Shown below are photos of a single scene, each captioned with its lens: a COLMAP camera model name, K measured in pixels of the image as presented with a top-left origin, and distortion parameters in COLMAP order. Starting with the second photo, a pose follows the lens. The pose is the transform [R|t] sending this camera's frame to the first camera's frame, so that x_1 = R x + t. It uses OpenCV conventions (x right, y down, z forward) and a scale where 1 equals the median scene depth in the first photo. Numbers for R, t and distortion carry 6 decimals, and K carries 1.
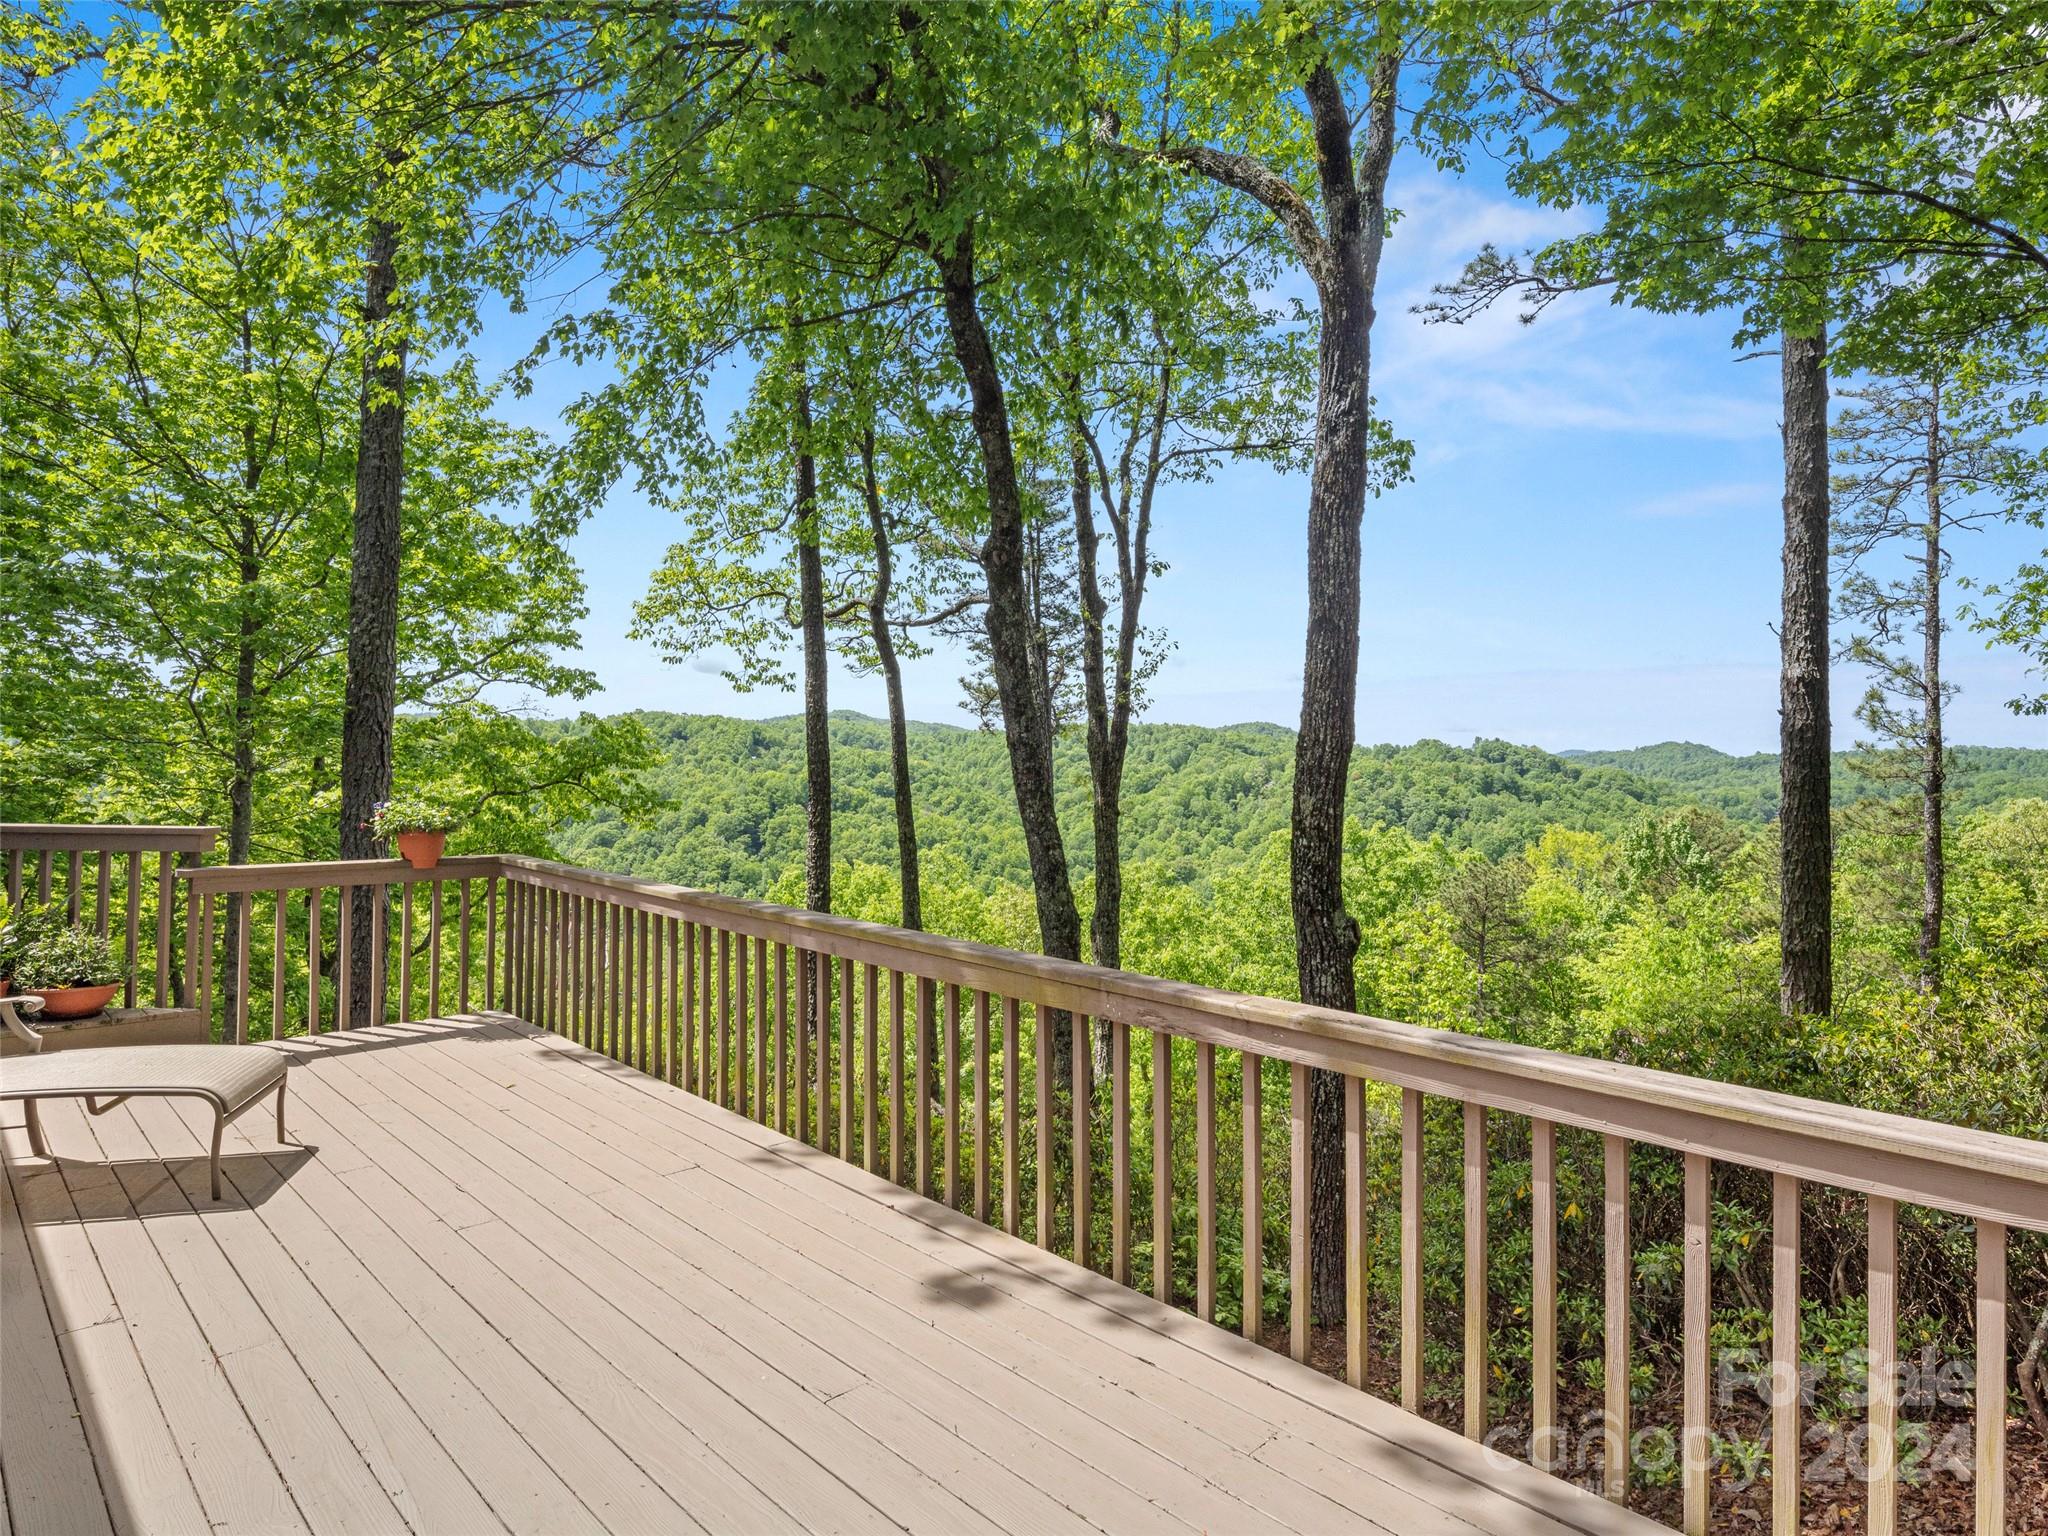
lens RADIAL K [[1131.3, 0, 1023.0], [0, 1131.3, 763.7], [0, 0, 1]] dist [0.007381, -0.005945]
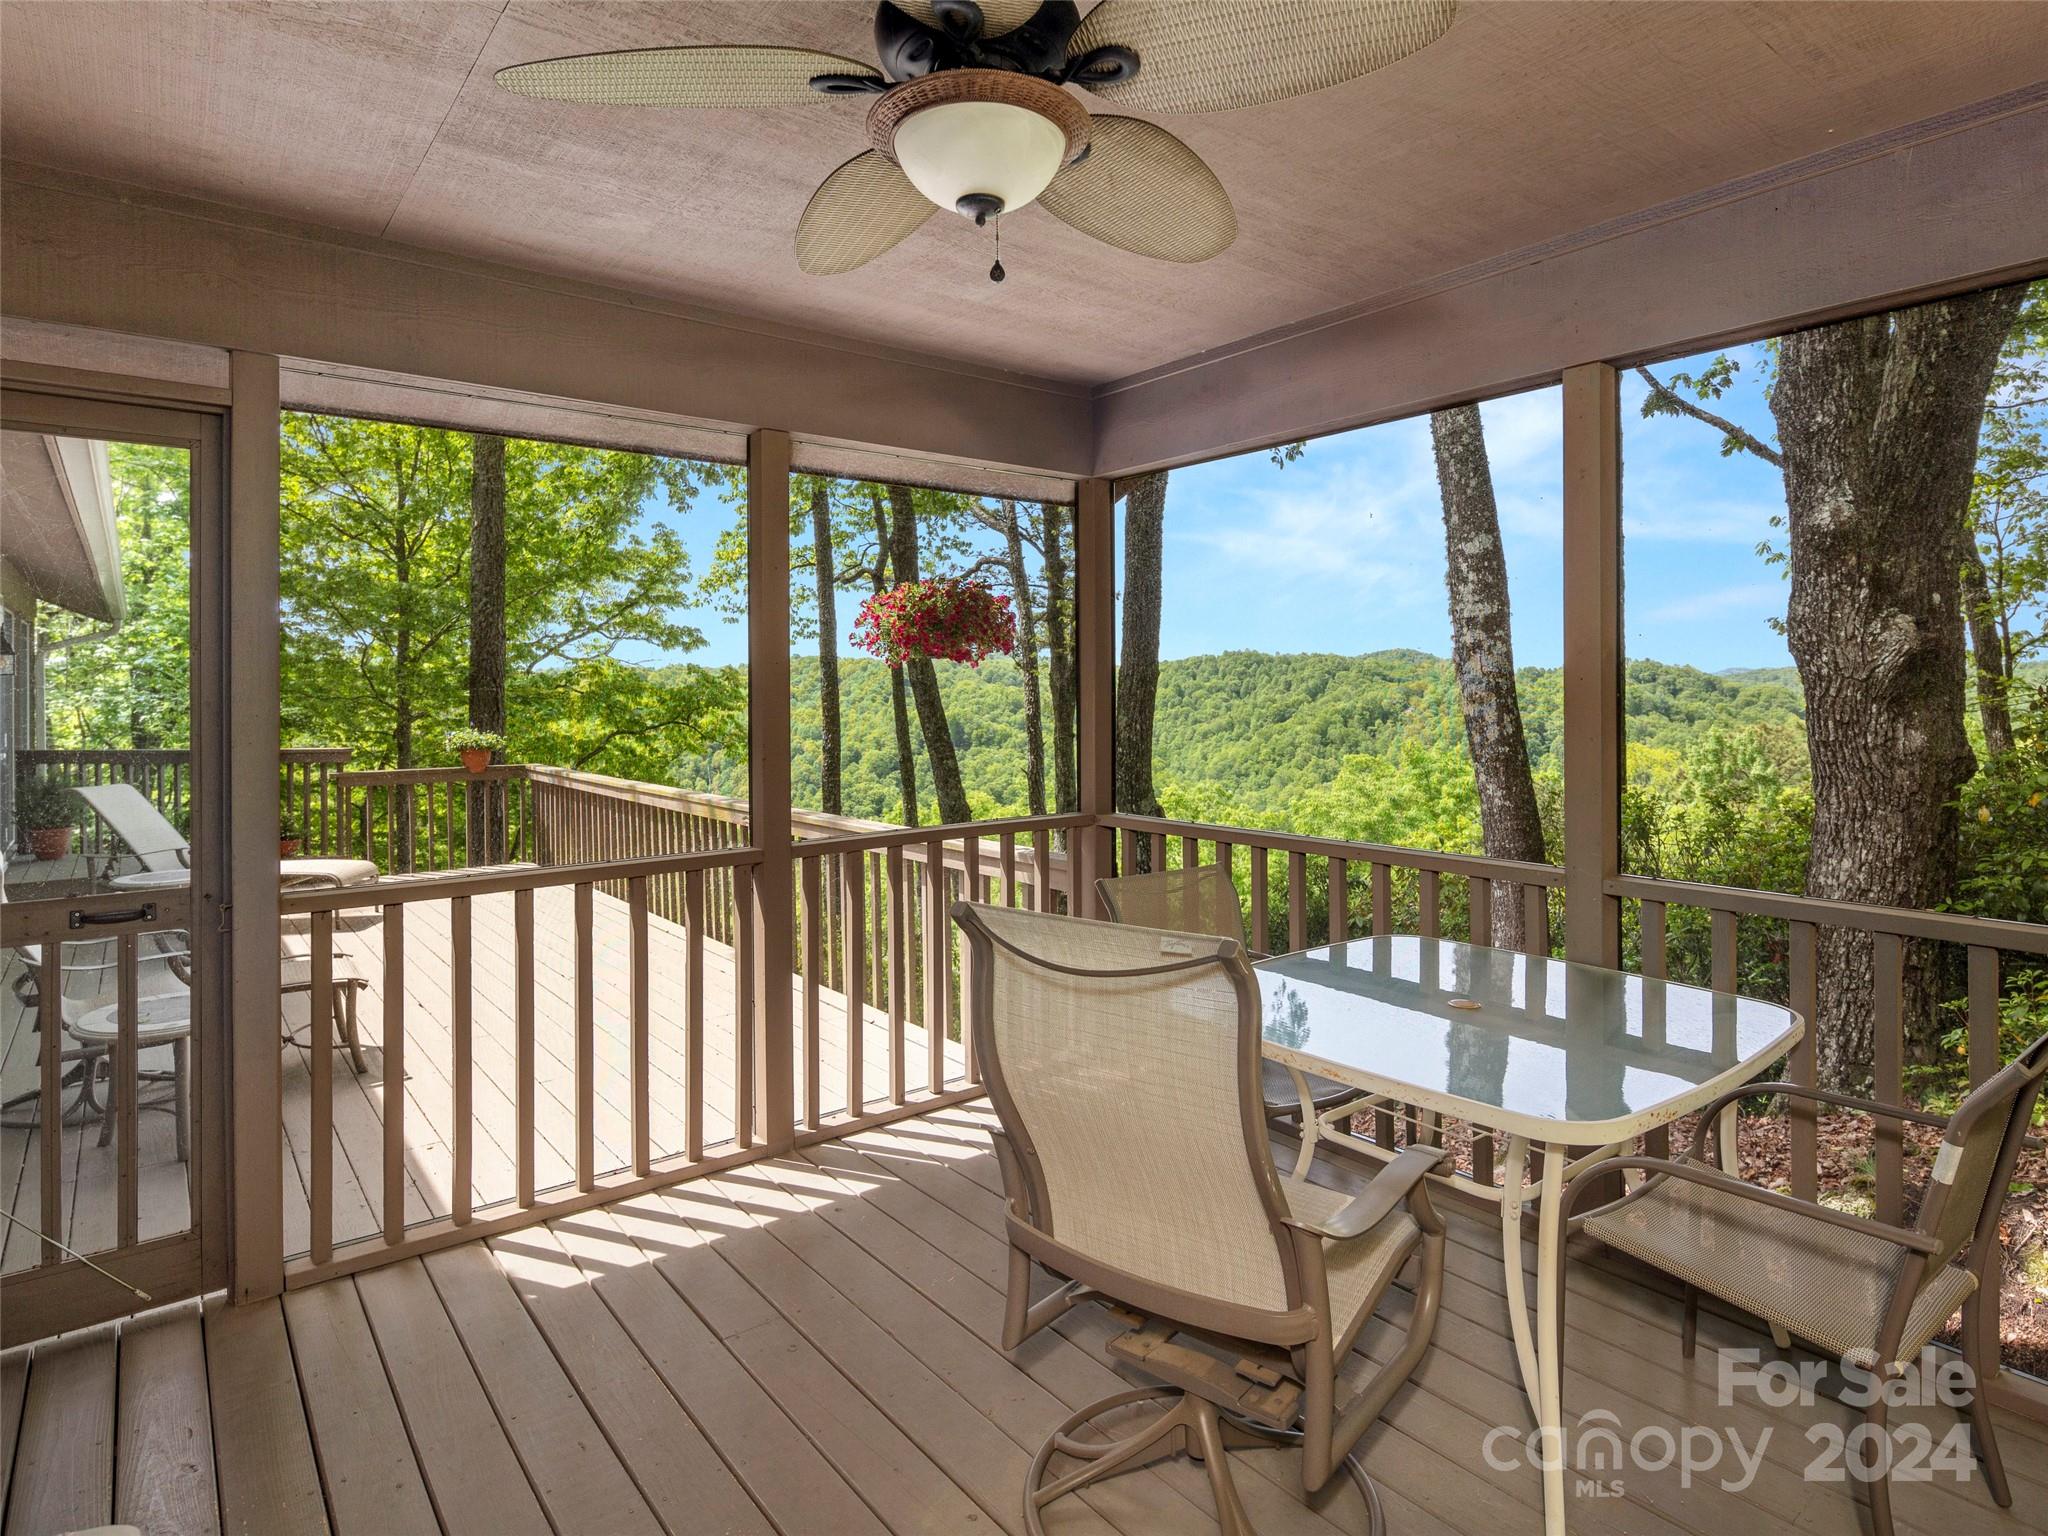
lens RADIAL K [[1131.3, 0, 1083.2], [0, 1131.3, 692.7], [0, 0, 1]] dist [0.007381, -0.005945]
pose [[0.995809, -0.026955, -0.087399, 0.117528], [0.026580, 0.999632, -0.005458, 0.002593], [0.087514, 0.003112, 0.996158, -0.131696]]
